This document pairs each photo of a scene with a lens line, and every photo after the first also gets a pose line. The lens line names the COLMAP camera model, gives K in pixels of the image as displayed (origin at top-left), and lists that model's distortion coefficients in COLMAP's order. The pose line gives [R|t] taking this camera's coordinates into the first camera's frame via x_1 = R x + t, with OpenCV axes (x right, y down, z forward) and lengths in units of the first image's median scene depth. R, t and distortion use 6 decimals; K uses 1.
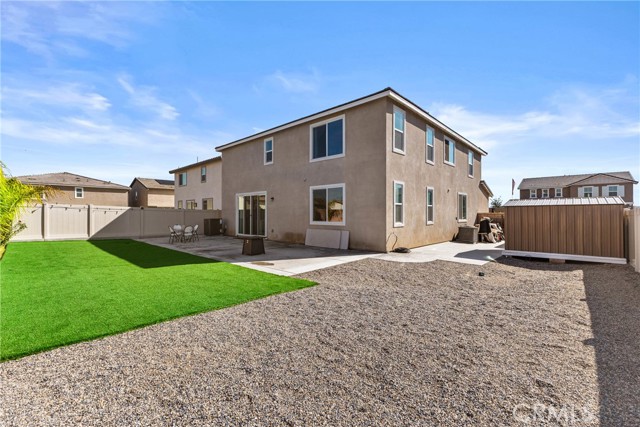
lens RADIAL K [[278.5, 0, 318.9], [0, 278.5, 210.7], [0, 0, 1]] dist [0.004388, 0.000149]
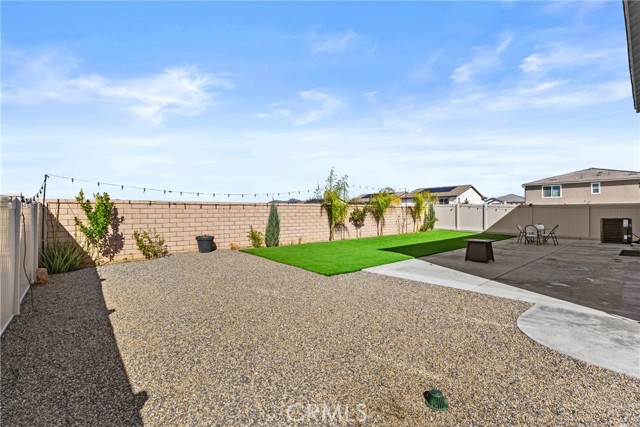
lens RADIAL K [[293.7, 0, 319.7], [0, 293.7, 210.9], [0, 0, 1]] dist [0.001006, 0.000123]
pose [[-0.074399, -0.001213, -0.997228, 0.179601], [0.011474, 0.999932, -0.002072, 0.001821], [0.997163, -0.011596, -0.074380, 0.164870]]
